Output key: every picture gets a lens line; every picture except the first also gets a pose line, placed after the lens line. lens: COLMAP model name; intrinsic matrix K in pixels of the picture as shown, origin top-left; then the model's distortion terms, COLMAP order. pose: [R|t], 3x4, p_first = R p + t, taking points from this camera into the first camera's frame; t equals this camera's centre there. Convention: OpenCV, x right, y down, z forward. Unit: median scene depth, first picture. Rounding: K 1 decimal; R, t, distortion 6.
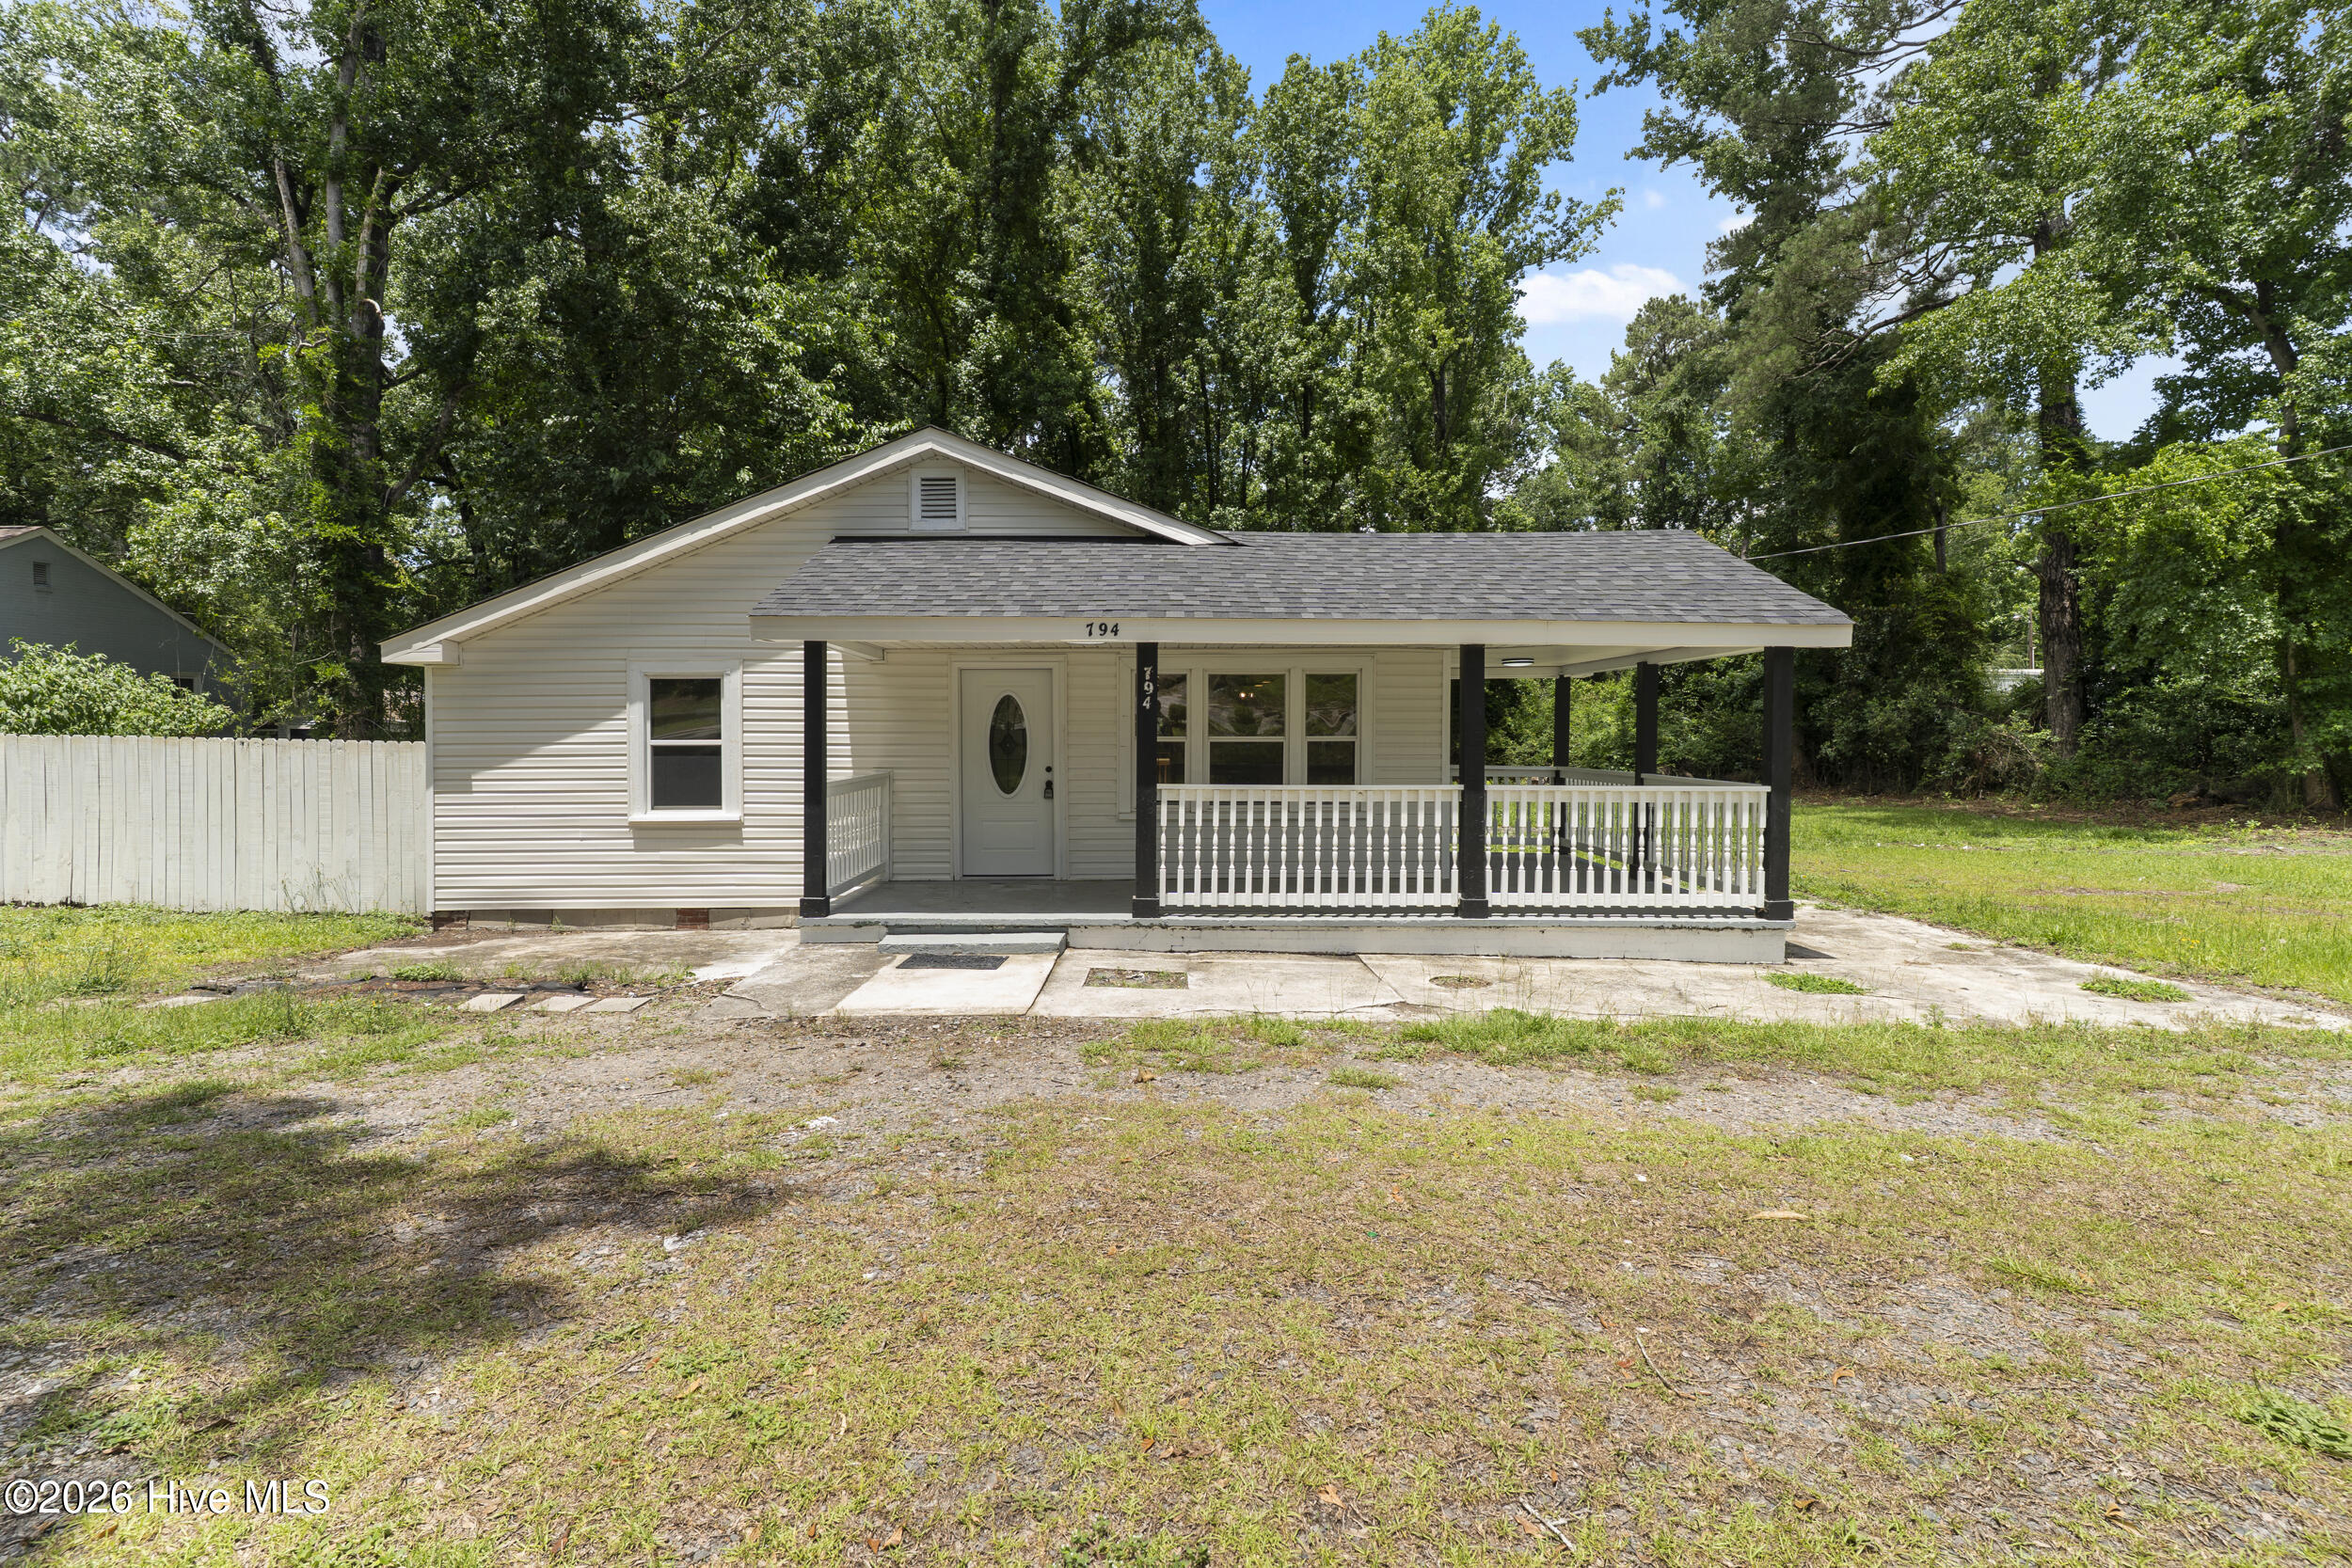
lens RADIAL K [[1128.0, 0, 1172.3], [0, 1128.0, 755.5], [0, 0, 1]] dist [0.001728, -0.000905]
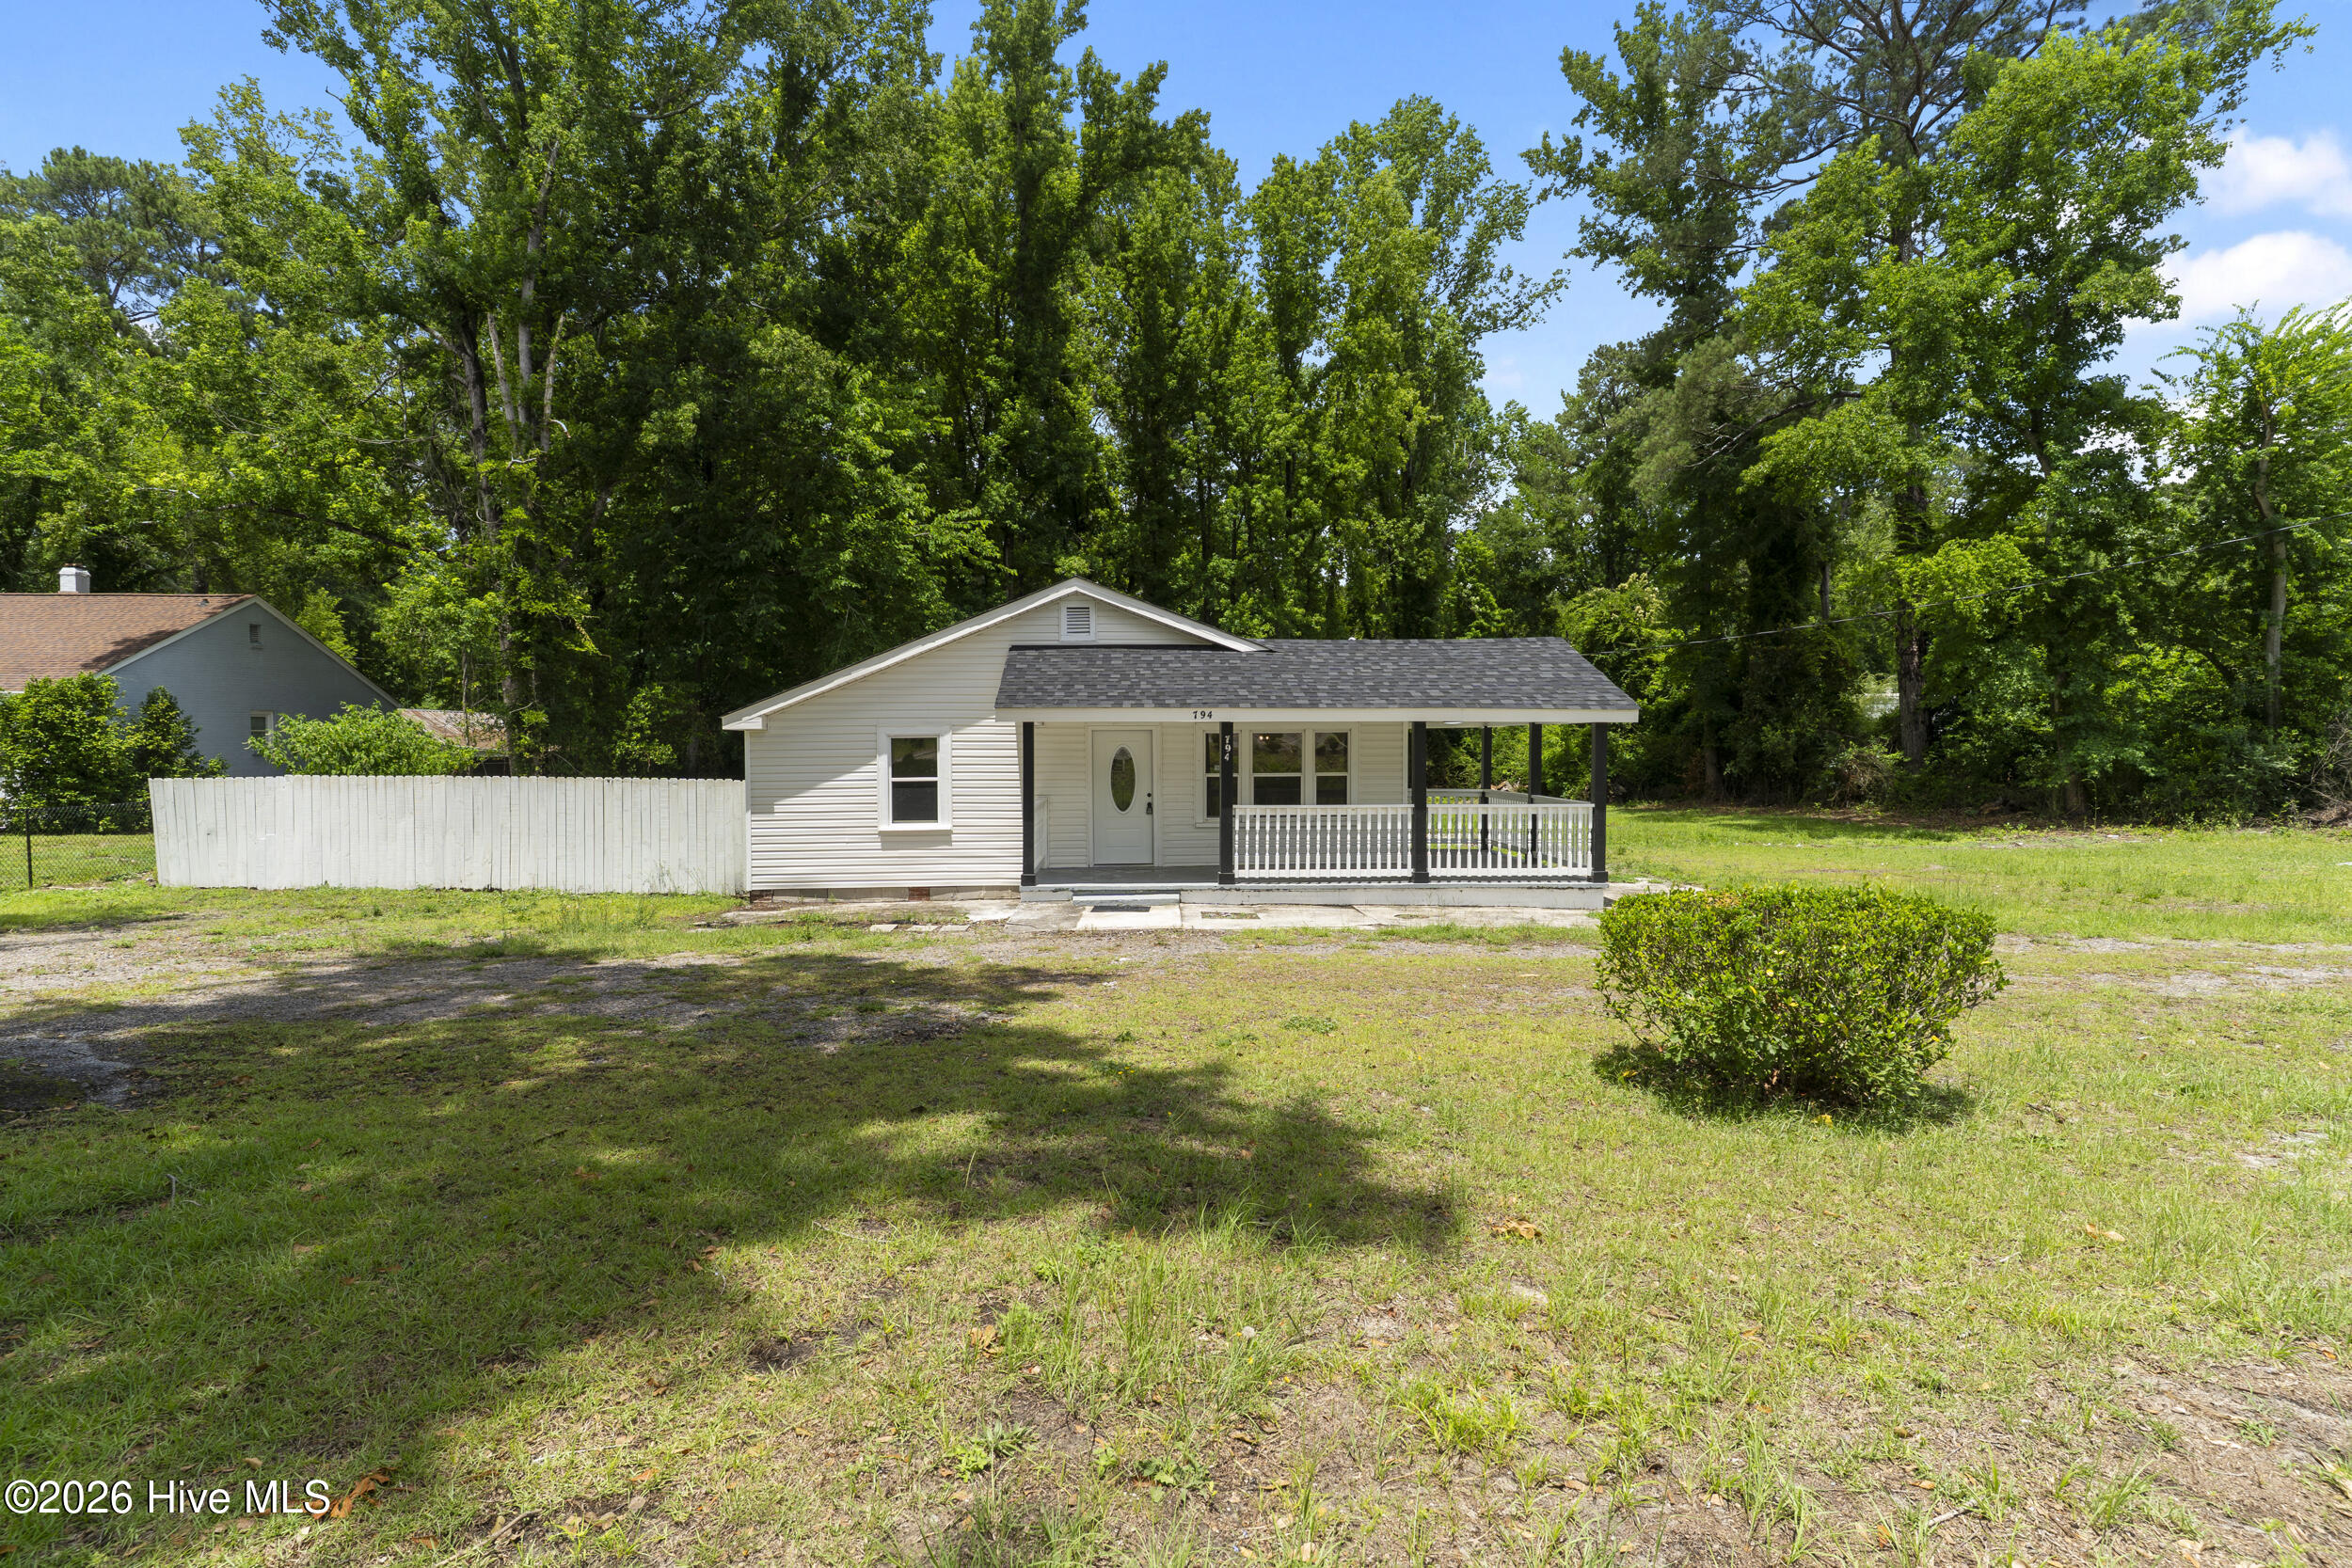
lens RADIAL K [[1122.2, 0, 1176.0], [0, 1122.2, 784.0], [0, 0, 1]] dist [0.001258, 0.000326]
pose [[0.999586, -0.006795, 0.027951, -0.112452], [0.006408, 0.999883, 0.013918, -0.023493], [-0.028043, -0.013734, 0.999512, -0.518404]]
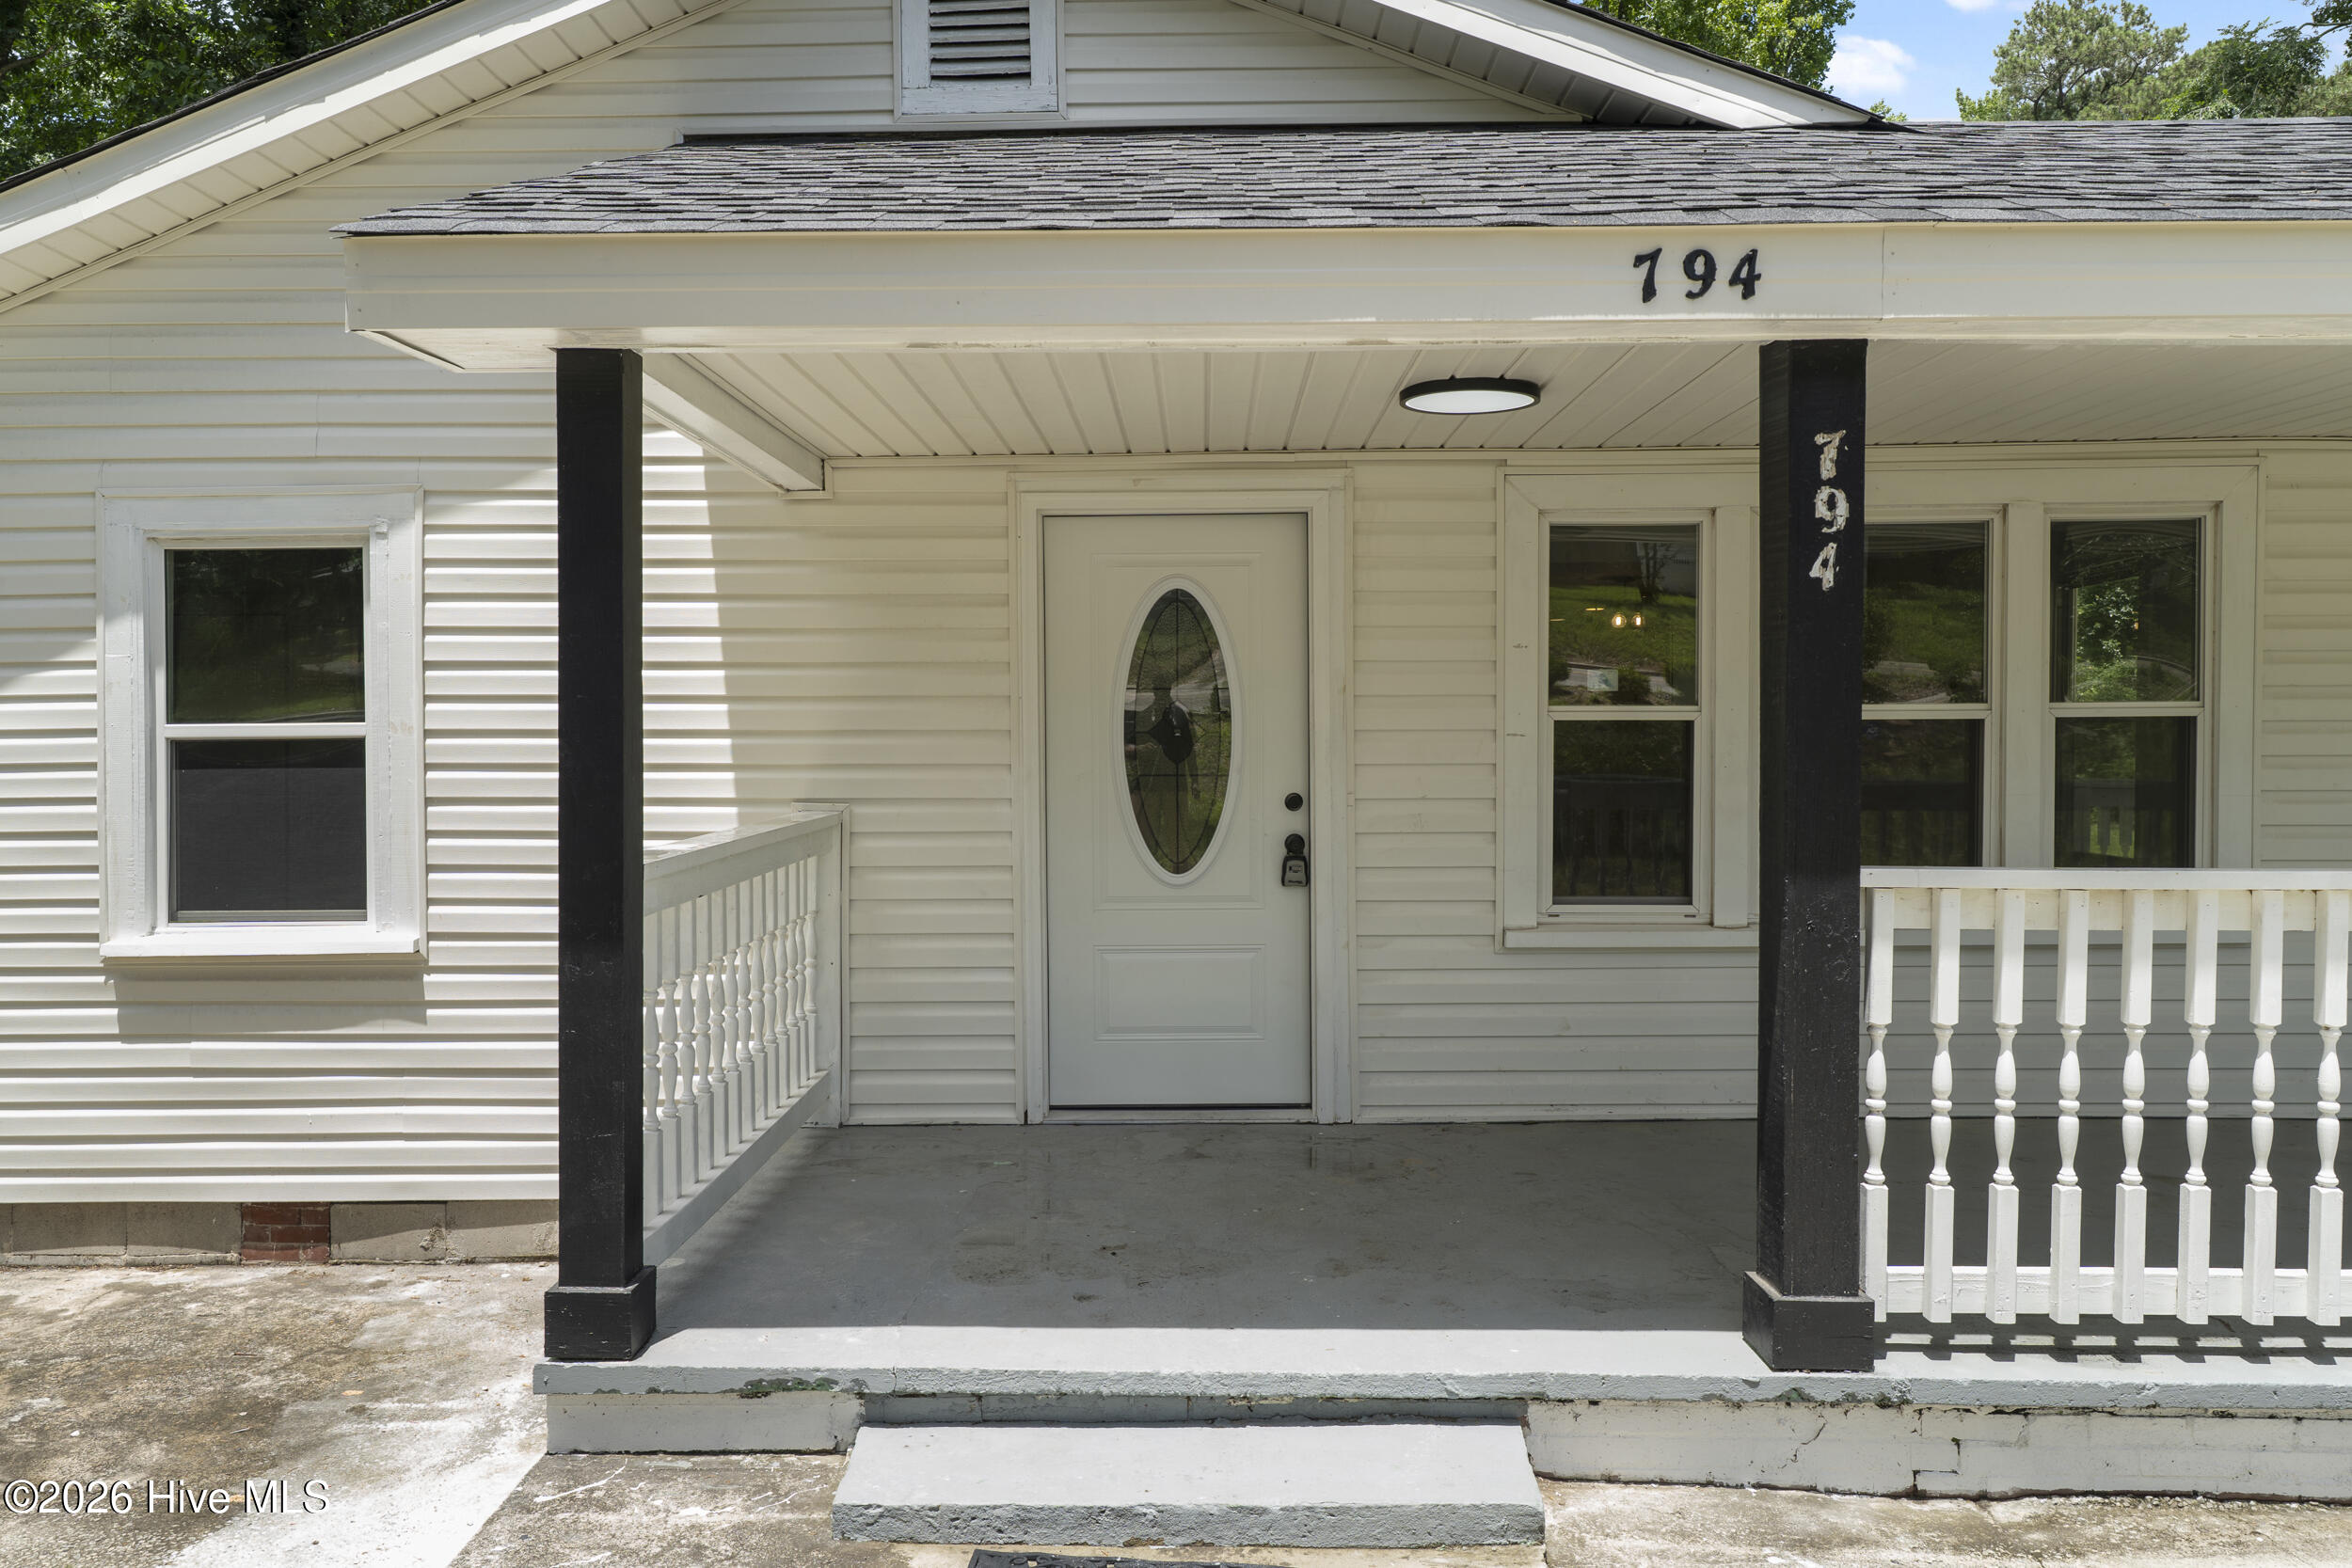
lens RADIAL K [[1719.0, 0, 1172.1], [0, 1719.0, 733.9], [0, 0, 1]] dist [-0.002769, 0.000124]
pose [[0.999580, -0.005982, -0.028357, -0.128092], [0.005614, 0.999899, -0.013055, -0.001892], [0.028432, 0.012890, 0.999513, 0.454185]]
